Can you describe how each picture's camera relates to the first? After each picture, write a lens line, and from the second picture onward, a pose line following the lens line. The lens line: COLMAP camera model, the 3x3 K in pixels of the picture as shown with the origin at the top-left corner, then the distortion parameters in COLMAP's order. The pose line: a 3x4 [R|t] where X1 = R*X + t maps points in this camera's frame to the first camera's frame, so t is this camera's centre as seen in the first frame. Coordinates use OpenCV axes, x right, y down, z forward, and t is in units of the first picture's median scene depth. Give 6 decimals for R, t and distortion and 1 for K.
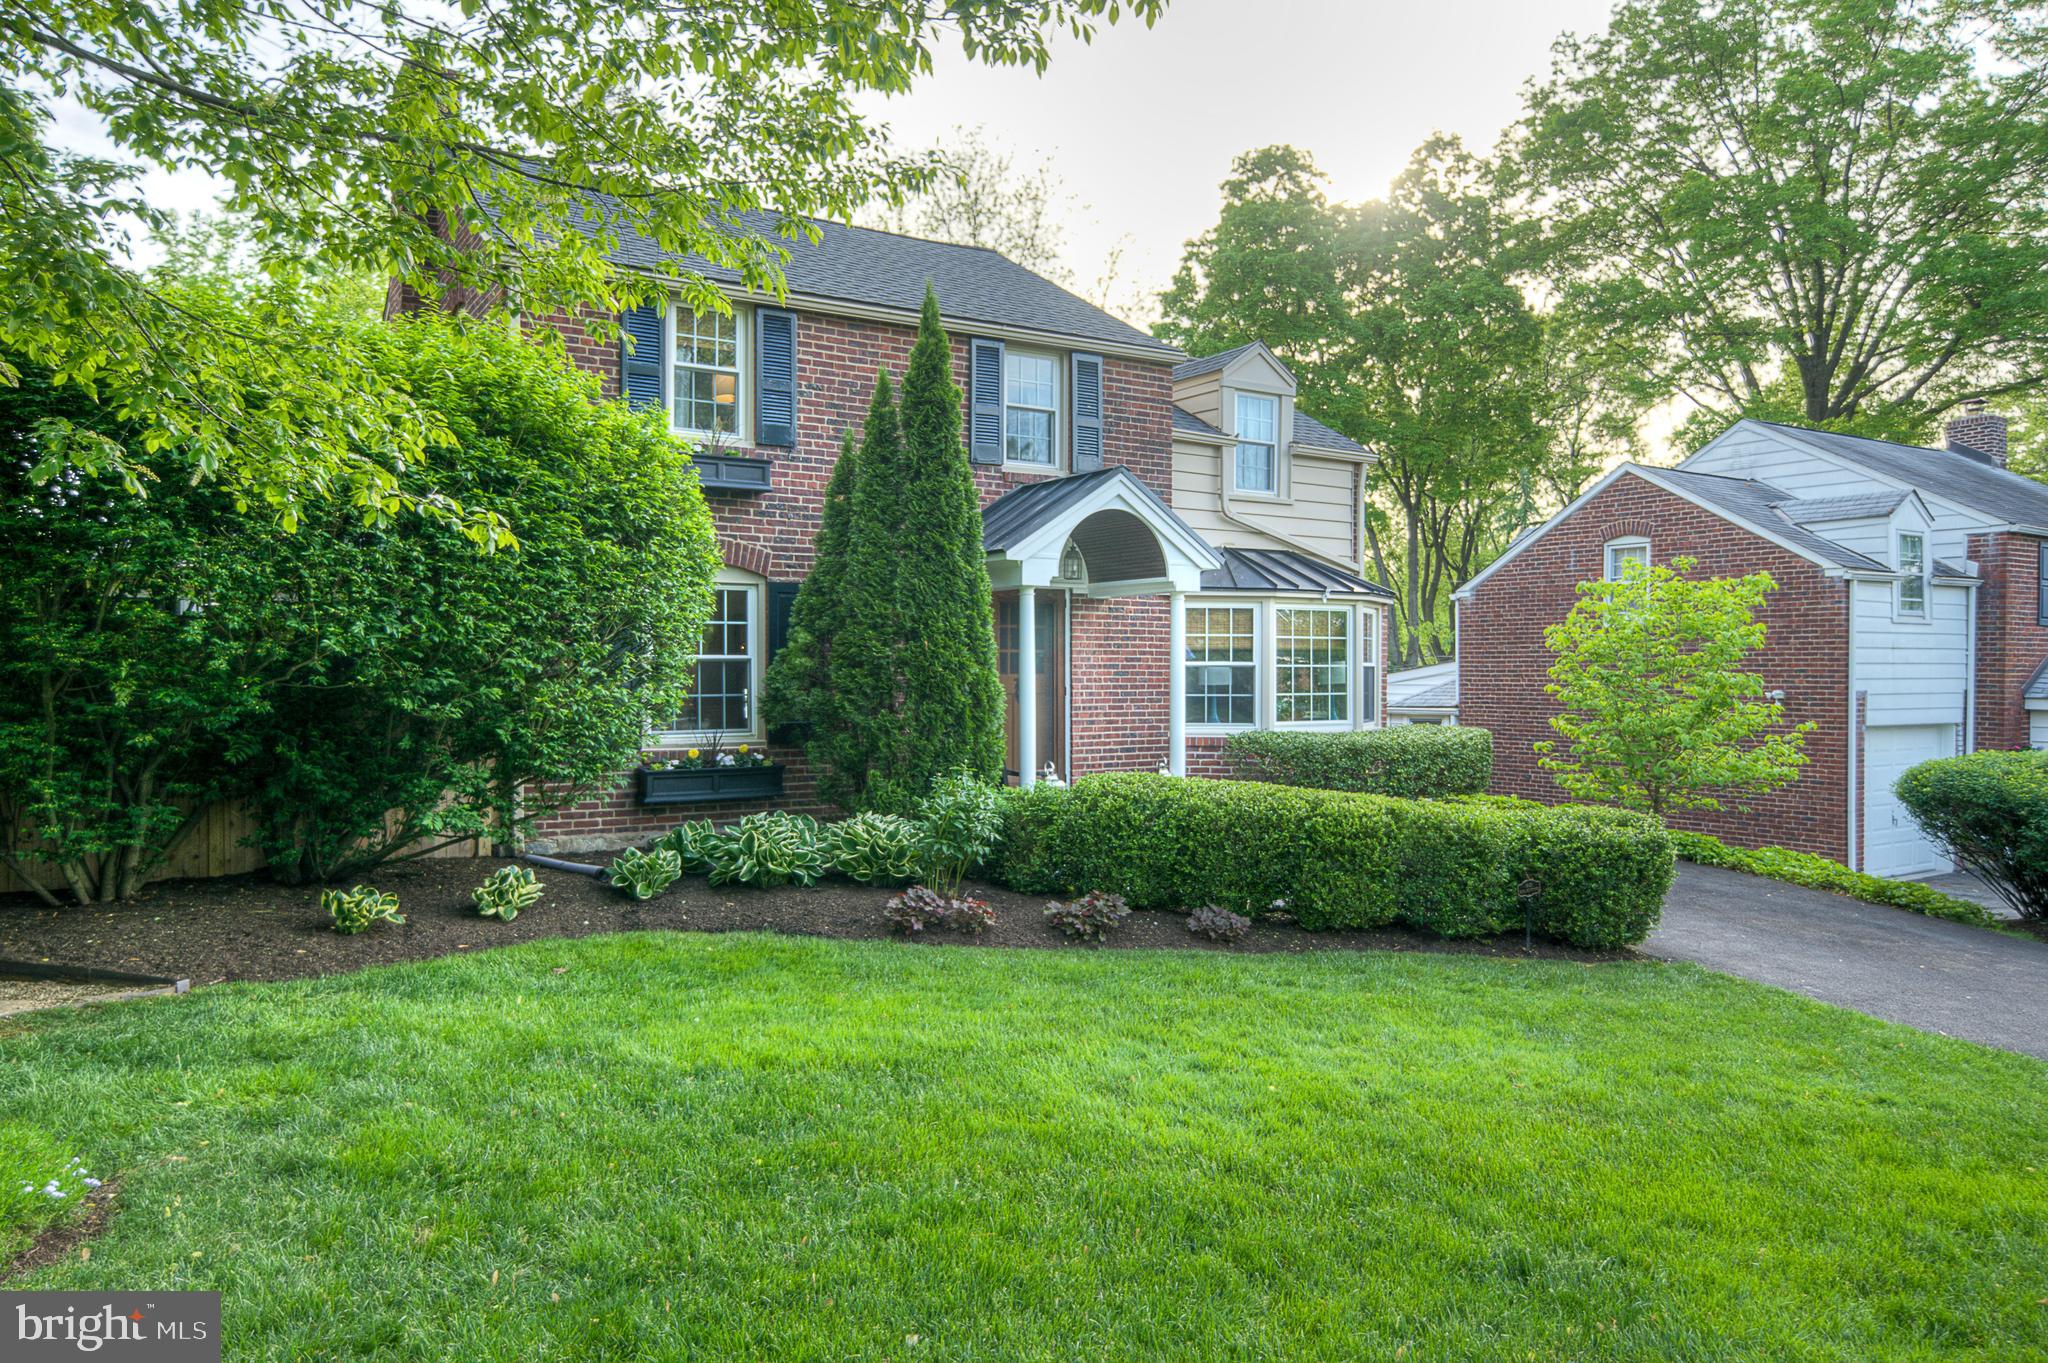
lens RADIAL K [[1361.4, 0, 1024.0], [0, 1361.4, 681.5], [0, 0, 1]] dist [-0.000986, -0.000338]
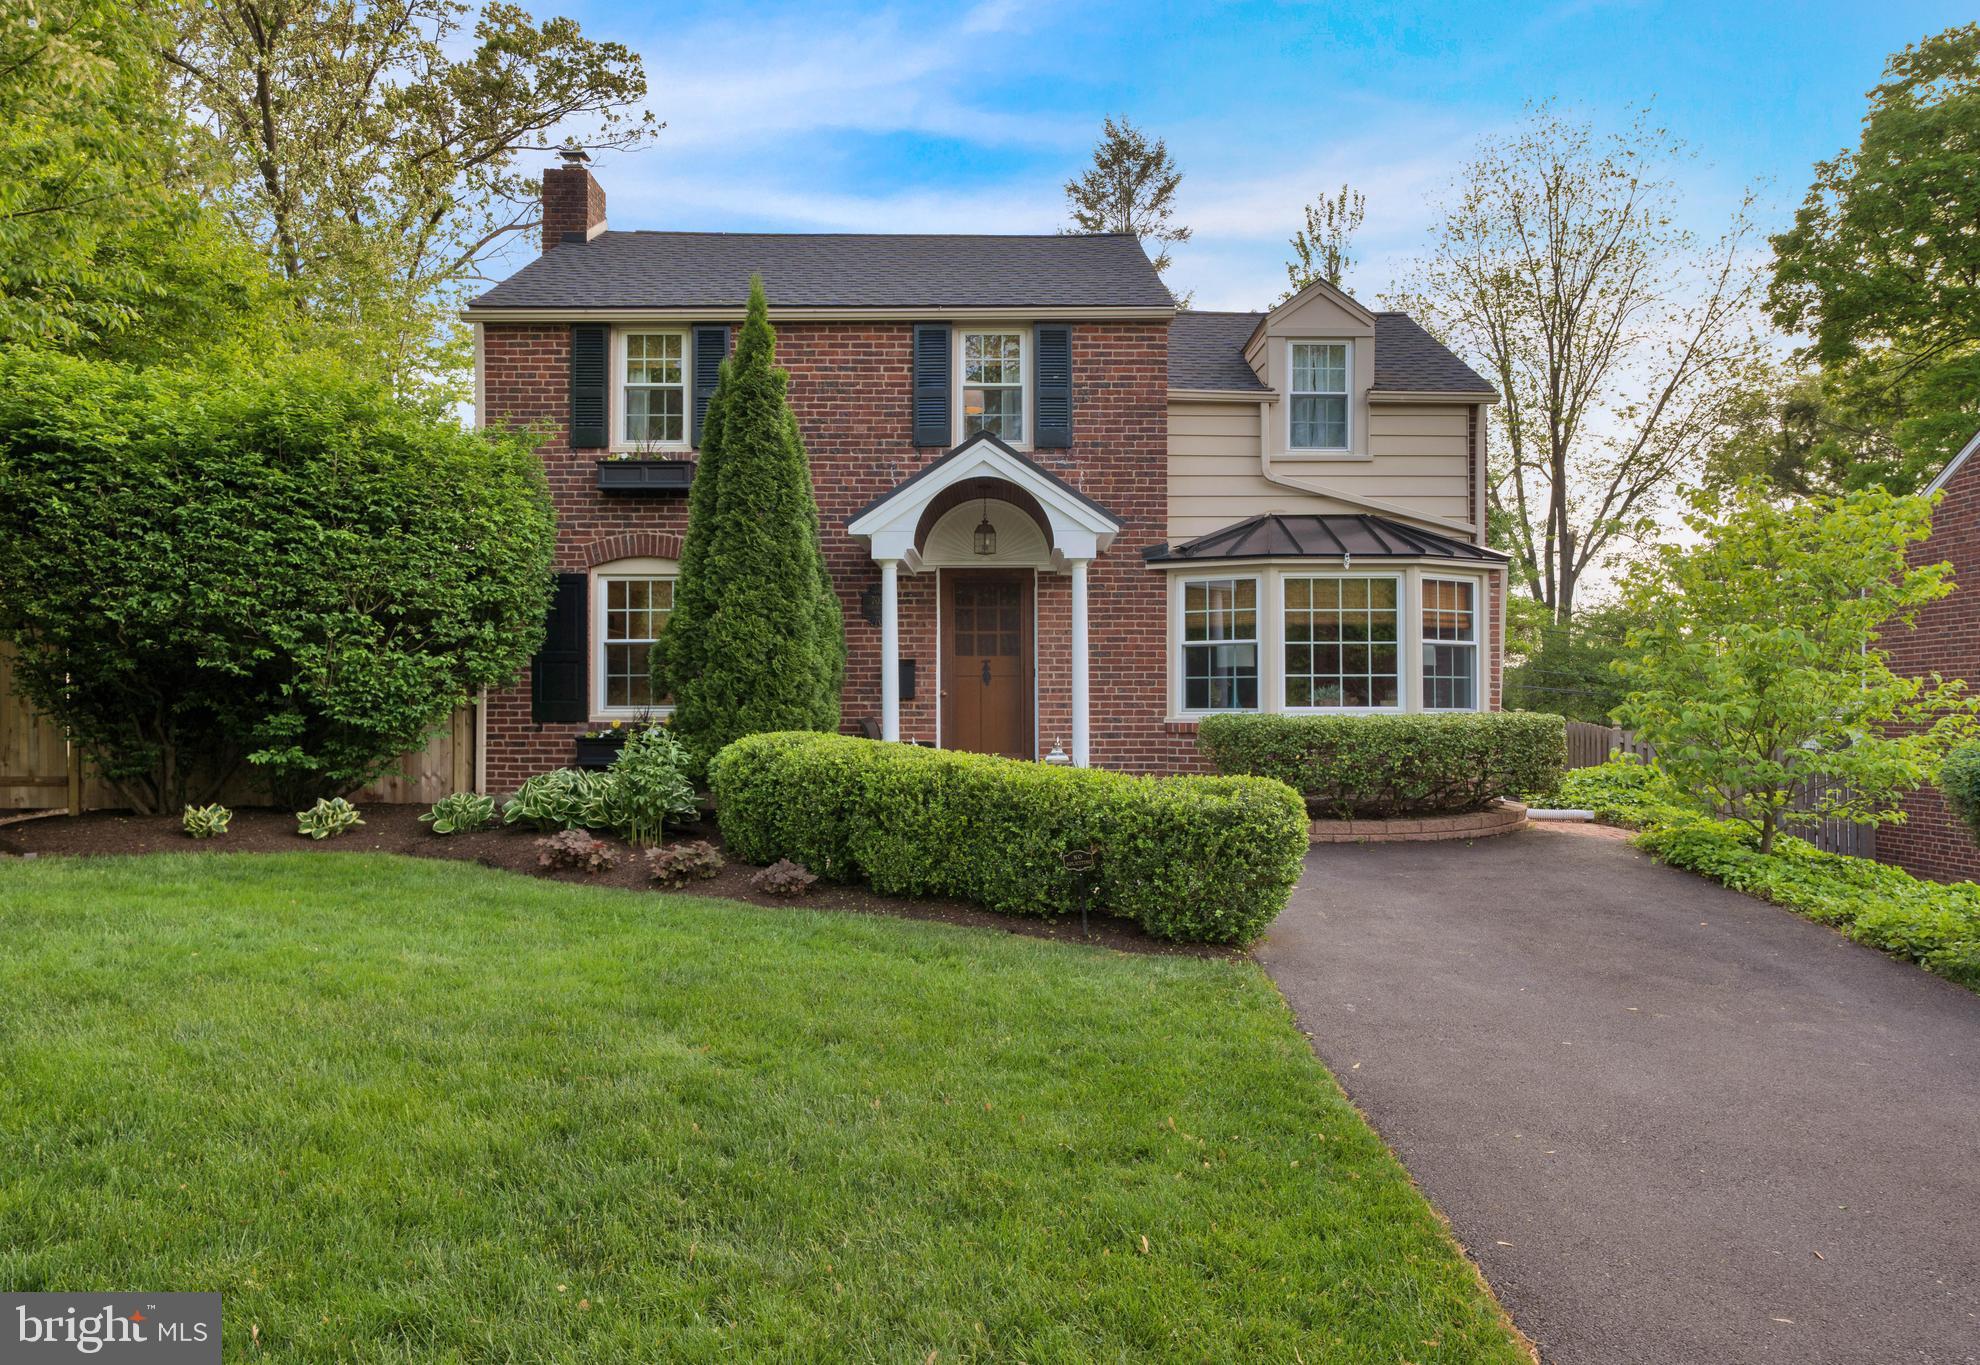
lens RADIAL K [[1394.6, 0, 990.0], [0, 1394.6, 682.5], [0, 0, 1]] dist [0.003266, 0.006000]
pose [[0.852915, -0.012763, -0.521894, 0.498722], [-0.002312, 0.999599, -0.028223, 0.040188], [0.522045, 0.025278, 0.852543, 0.133973]]
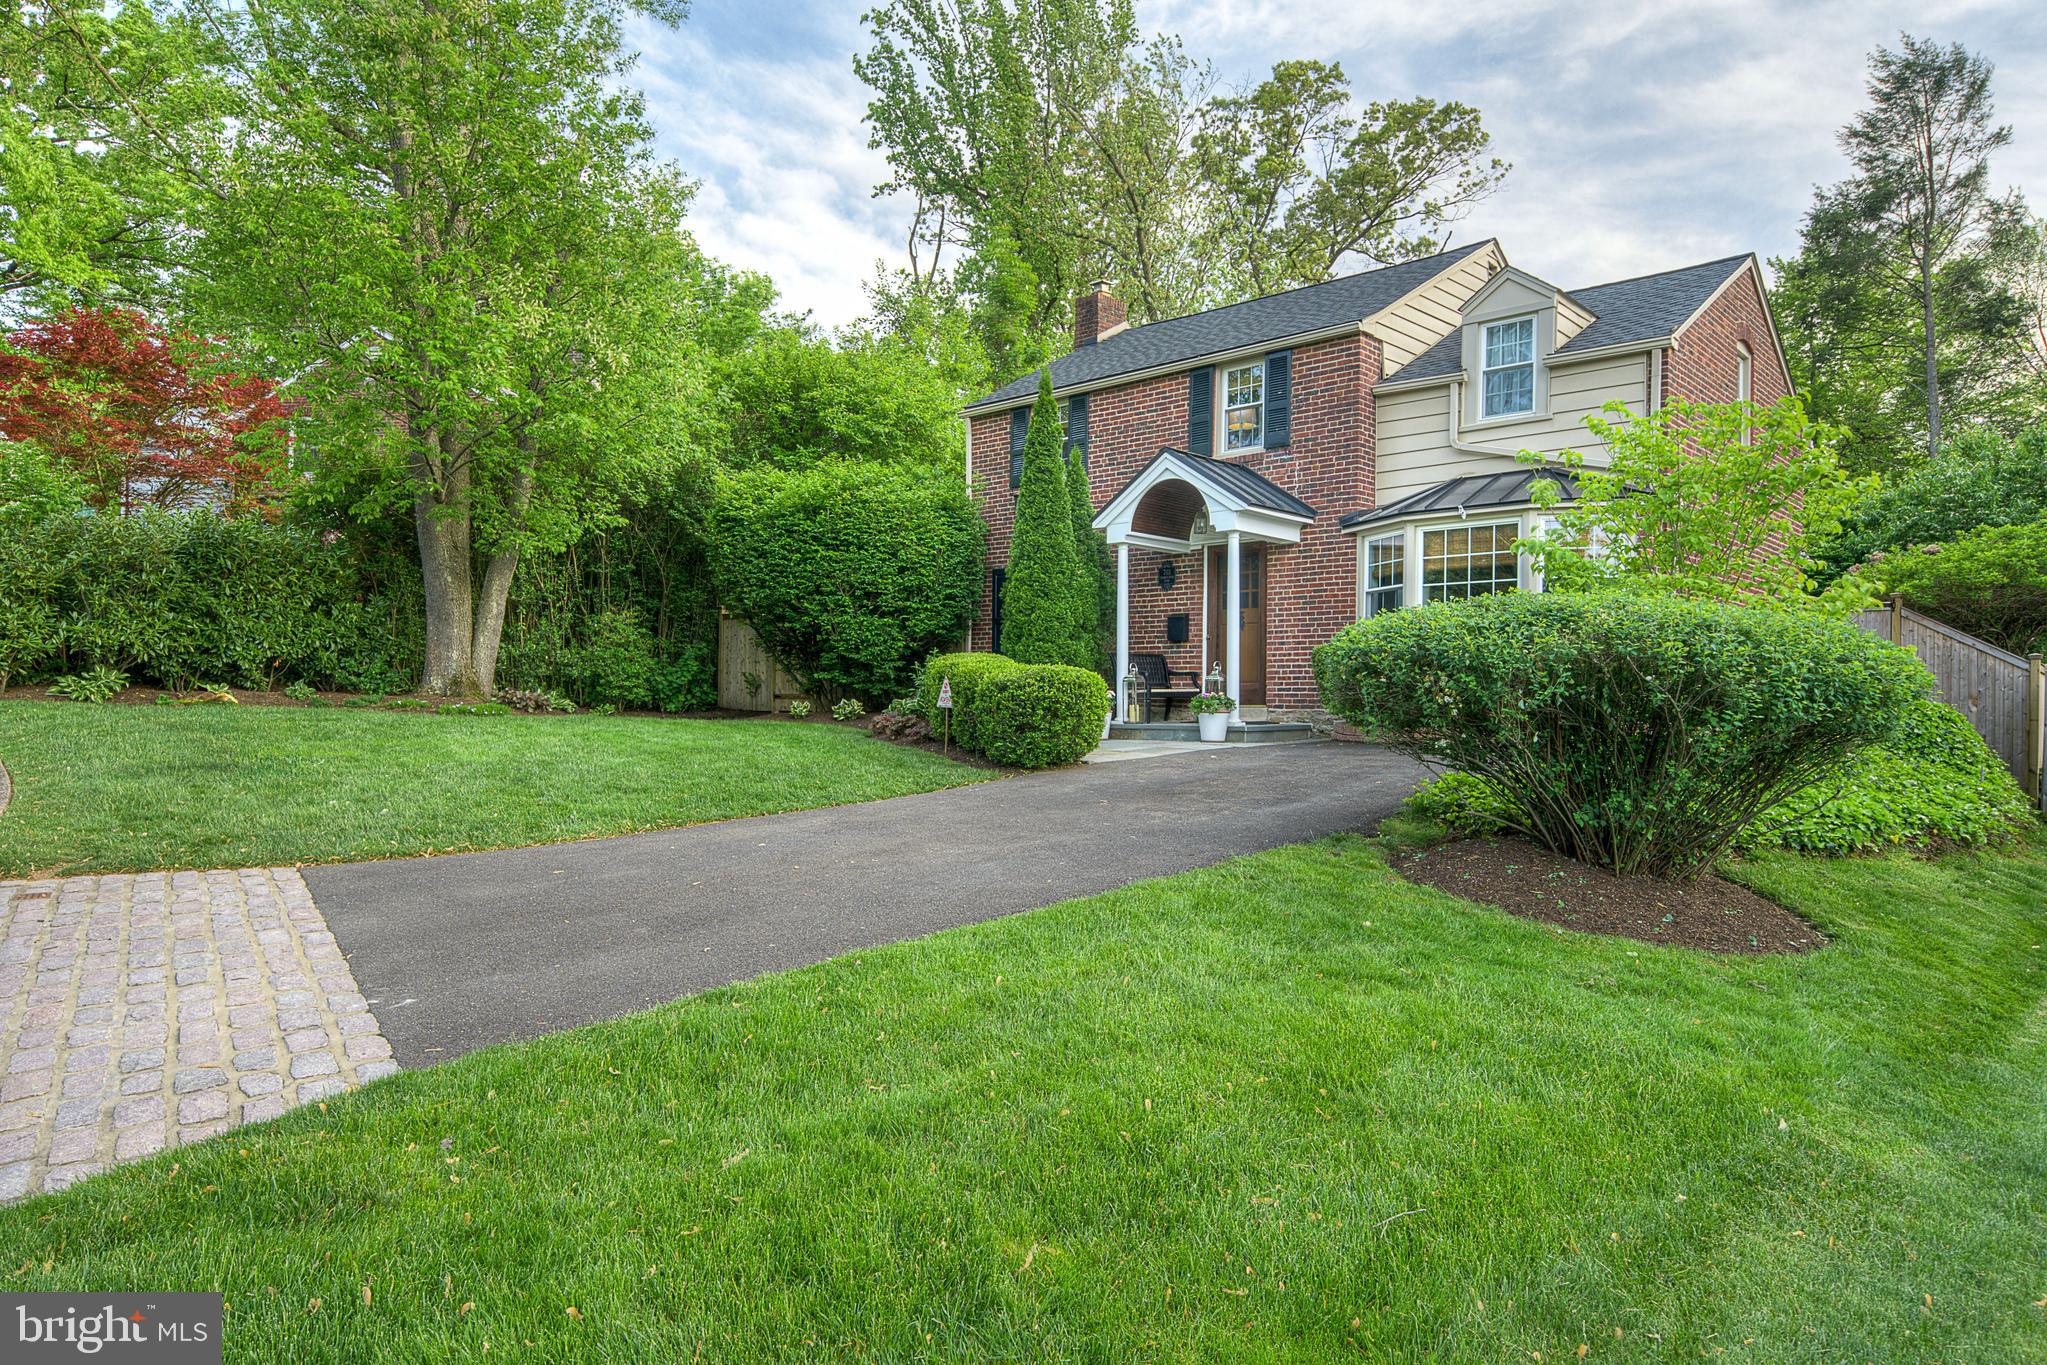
lens RADIAL K [[1263.4, 0, 1023.5], [0, 1263.4, 682.5], [0, 0, 1]] dist [0.006519, 0.001167]
pose [[0.237397, -0.009909, -0.971362, 1.073932], [-0.019398, 0.999700, -0.014938, 0.084011], [0.971219, 0.022389, 0.237134, 0.476358]]
